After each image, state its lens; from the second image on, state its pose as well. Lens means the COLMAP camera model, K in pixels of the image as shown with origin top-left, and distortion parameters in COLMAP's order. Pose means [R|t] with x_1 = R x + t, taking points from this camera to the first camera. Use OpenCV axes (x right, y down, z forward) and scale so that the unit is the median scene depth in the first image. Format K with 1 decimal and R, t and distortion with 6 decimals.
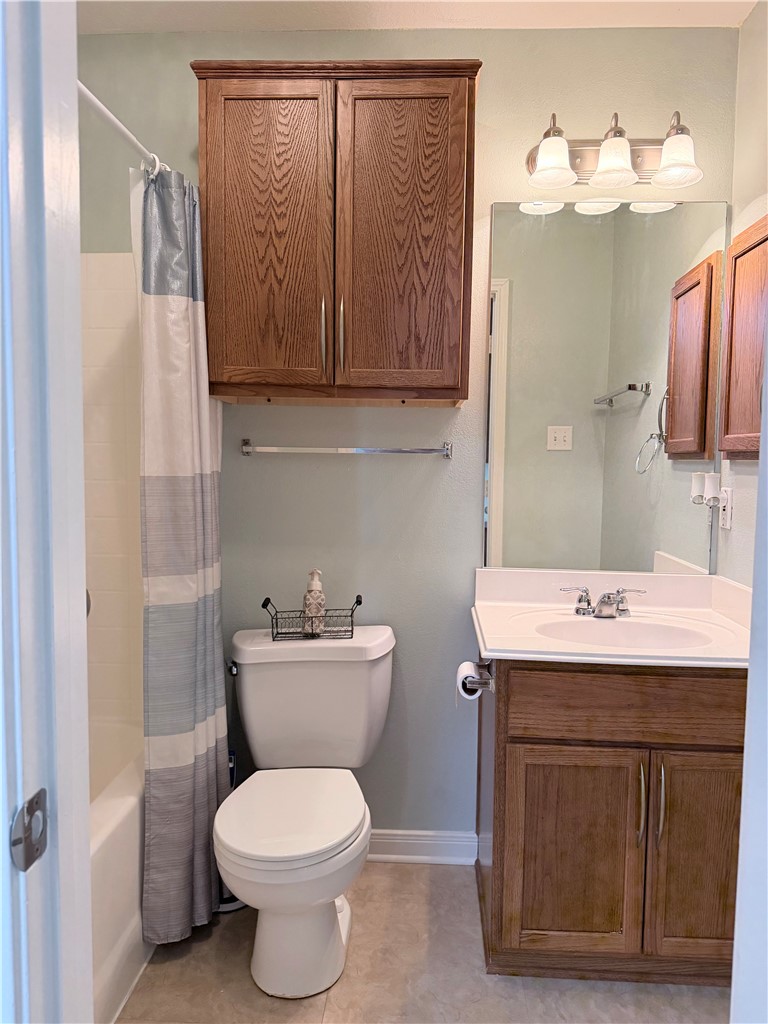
lens RADIAL K [[708.0, 0, 380.4], [0, 708.0, 514.3], [0, 0, 1]] dist [0.131668, -0.213647]
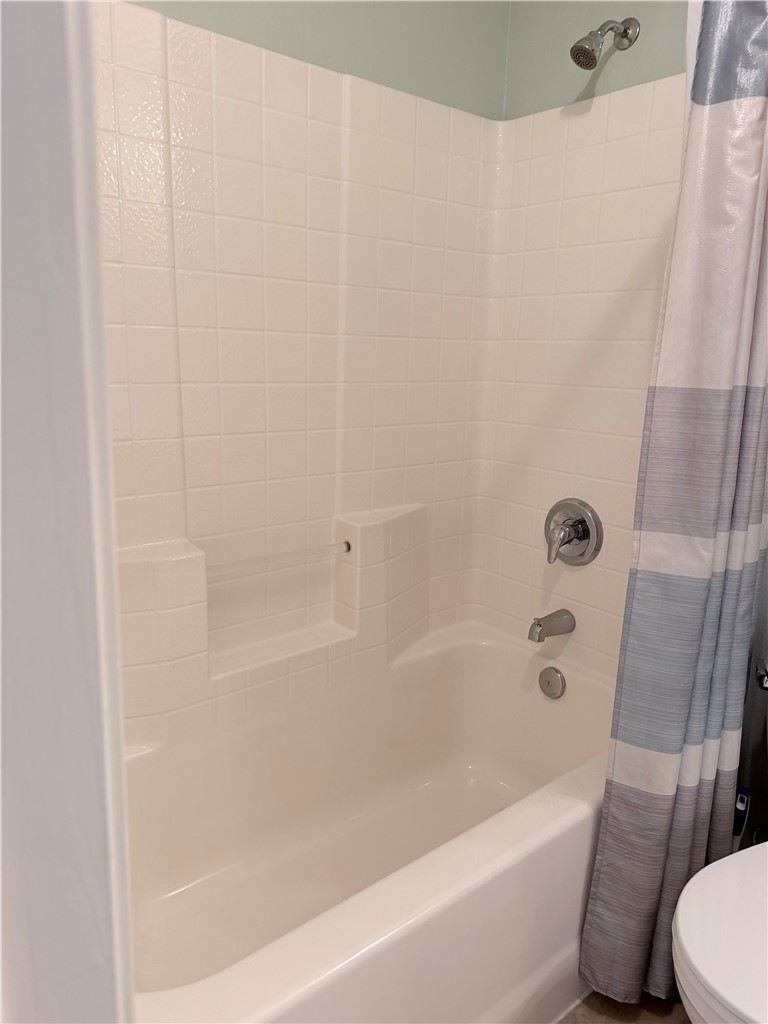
lens RADIAL K [[703.2, 0, 384.0], [0, 703.2, 512.0], [0, 0, 1]] dist [-0.000573, 0.001184]
pose [[0.694008, 0.161575, -0.701603, -0.014486], [-0.085068, 0.986069, 0.142938, -0.008253], [0.714924, -0.039516, 0.698085, 0.322620]]
